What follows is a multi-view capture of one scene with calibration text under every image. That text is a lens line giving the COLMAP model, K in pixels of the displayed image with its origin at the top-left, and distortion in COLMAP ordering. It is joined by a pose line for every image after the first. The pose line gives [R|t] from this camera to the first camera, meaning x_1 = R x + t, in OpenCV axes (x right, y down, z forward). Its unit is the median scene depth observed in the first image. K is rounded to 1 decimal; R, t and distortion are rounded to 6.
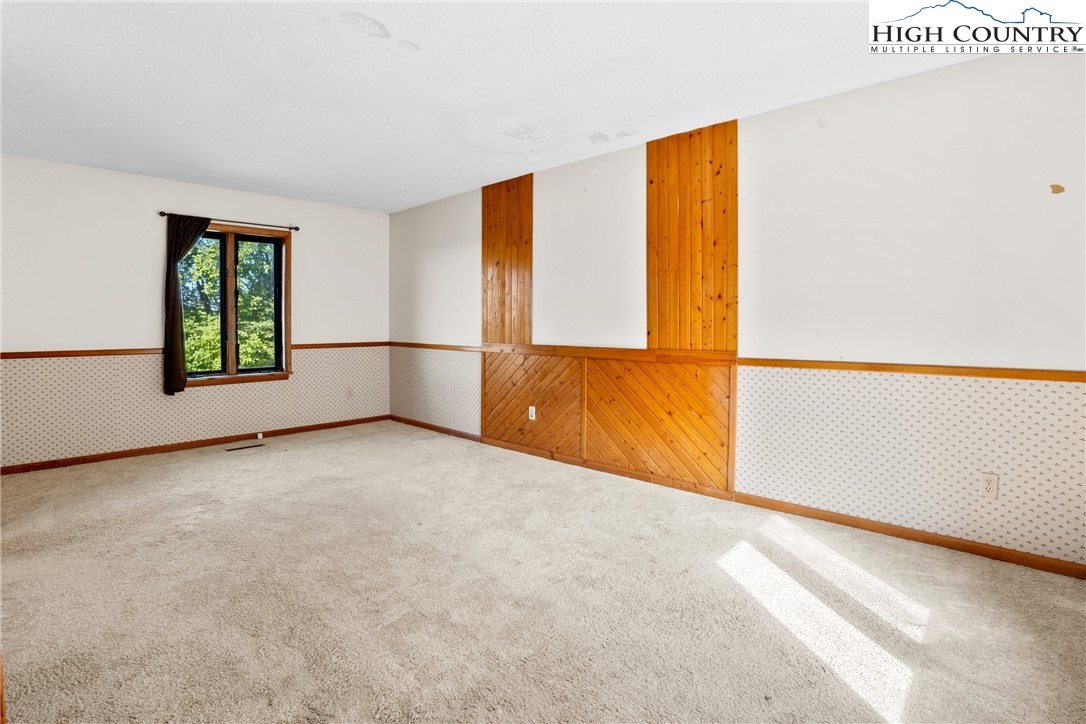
lens RADIAL K [[516.8, 0, 533.4], [0, 516.8, 335.5], [0, 0, 1]] dist [-0.042130, 0.000045]
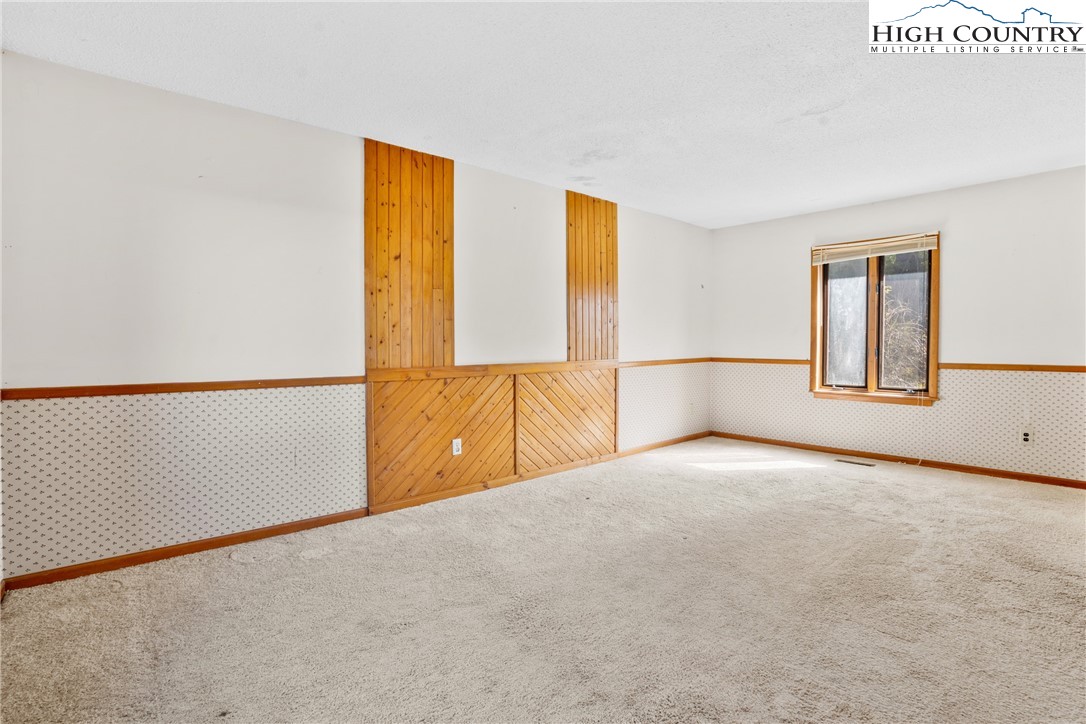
lens RADIAL K [[508.7, 0, 543.0], [0, 508.7, 362.0], [0, 0, 1]] dist [-0.002637, -0.000106]
pose [[0.107484, -0.044836, 0.993195, -0.811592], [0.024178, 0.998805, 0.042473, -0.021182], [-0.993913, 0.019449, 0.108439, 0.766795]]
